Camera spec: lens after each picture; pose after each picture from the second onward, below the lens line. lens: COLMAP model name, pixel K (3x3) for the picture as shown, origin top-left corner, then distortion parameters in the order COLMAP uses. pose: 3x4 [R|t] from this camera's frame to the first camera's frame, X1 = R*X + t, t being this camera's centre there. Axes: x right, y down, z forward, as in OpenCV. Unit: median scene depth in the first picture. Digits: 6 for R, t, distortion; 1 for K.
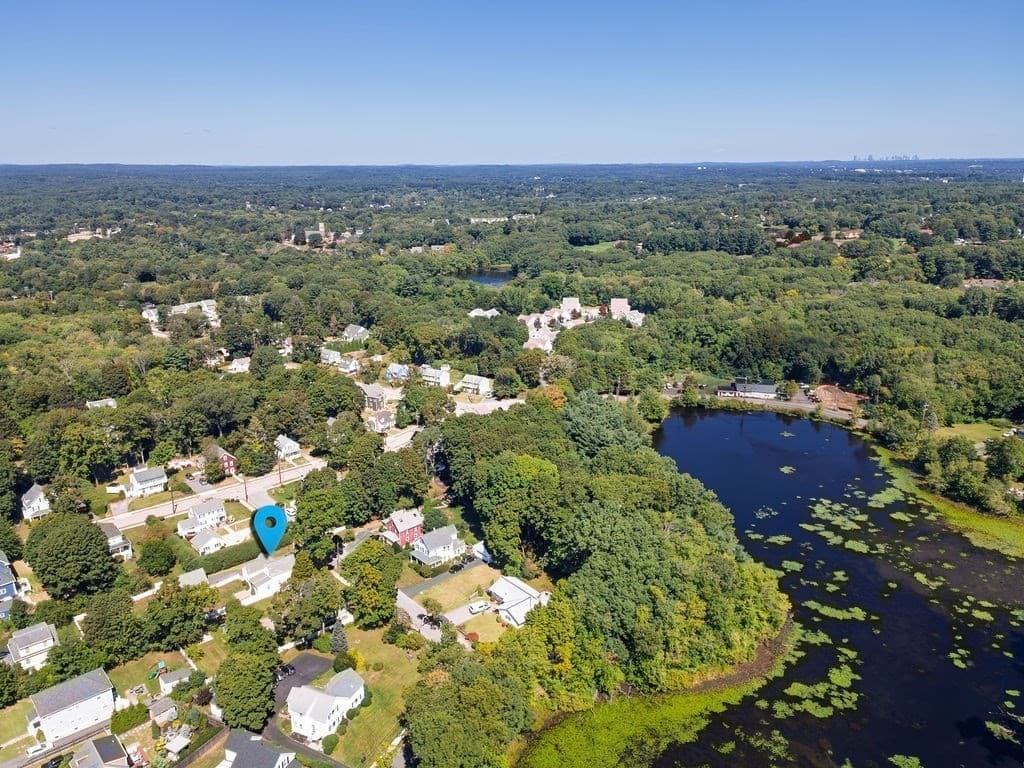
lens RADIAL K [[738.9, 0, 511.2], [0, 738.9, 384.9], [0, 0, 1]] dist [0.046992, -0.001627]
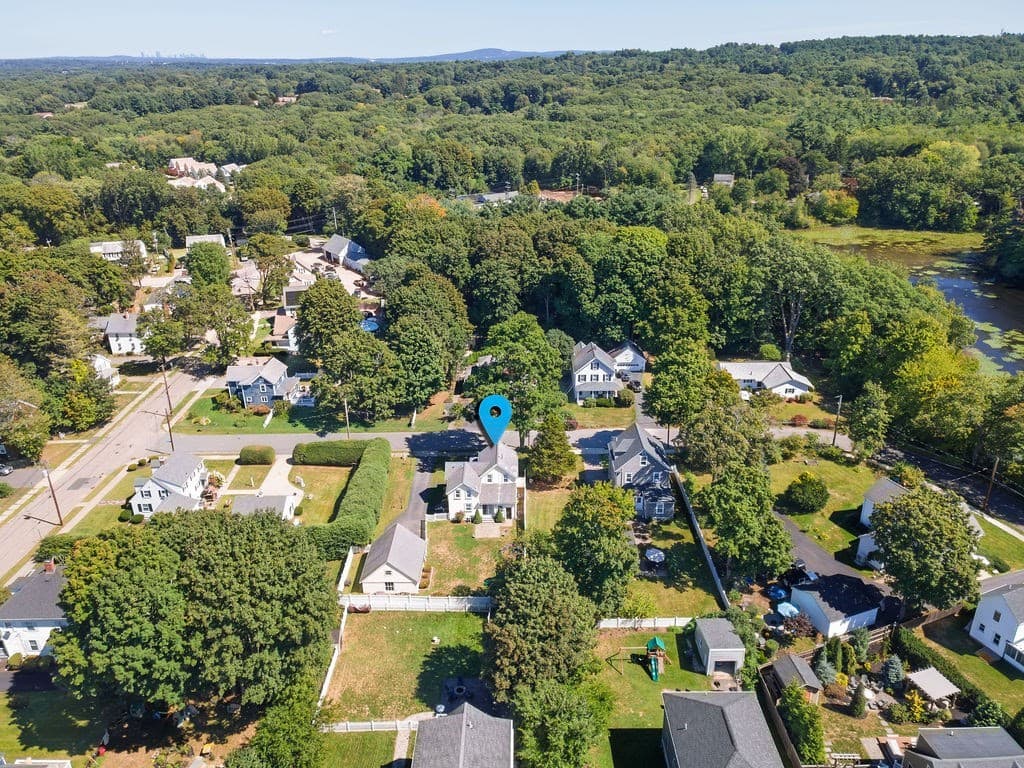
lens RADIAL K [[738.9, 0, 513.9], [0, 738.9, 385.4], [0, 0, 1]] dist [0.046992, -0.001627]
pose [[0.667629, -0.304469, 0.679389, -0.638370], [0.221732, 0.952457, 0.208951, 0.068462], [-0.710708, 0.011140, 0.703399, 0.569756]]
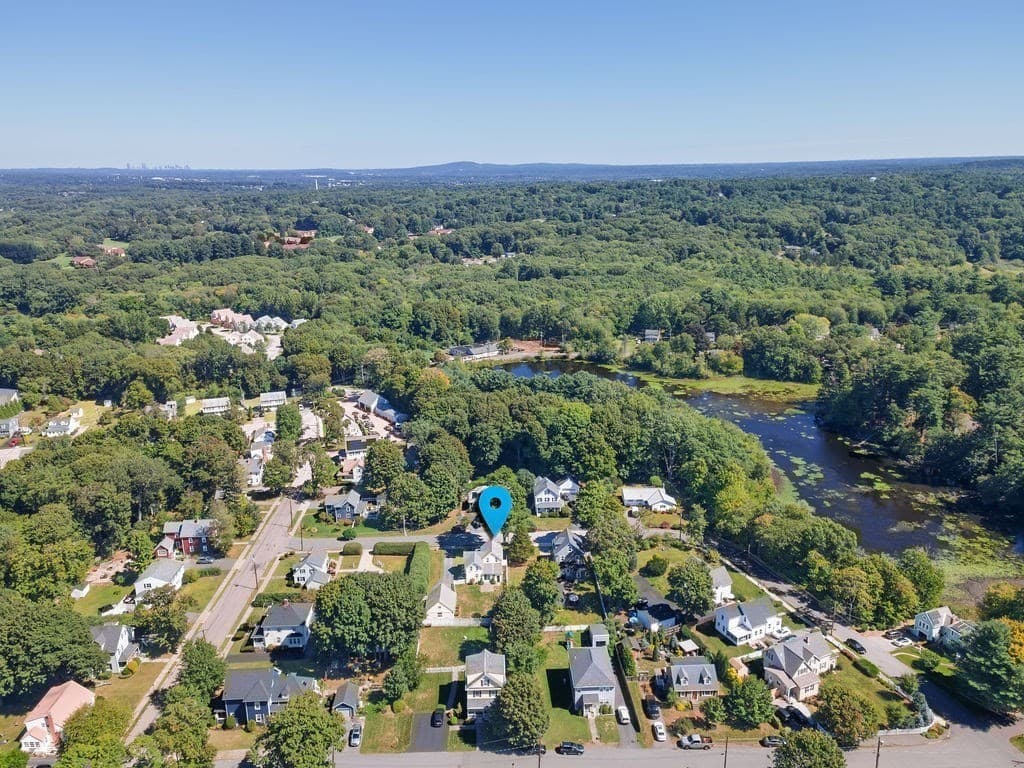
lens RADIAL K [[738.9, 0, 511.9], [0, 738.9, 383.3], [0, 0, 1]] dist [0.046992, -0.001627]
pose [[0.642825, -0.216484, 0.734786, -0.959260], [0.225587, 0.970196, 0.088486, -0.067533], [-0.732042, 0.108877, 0.672502, 0.247439]]
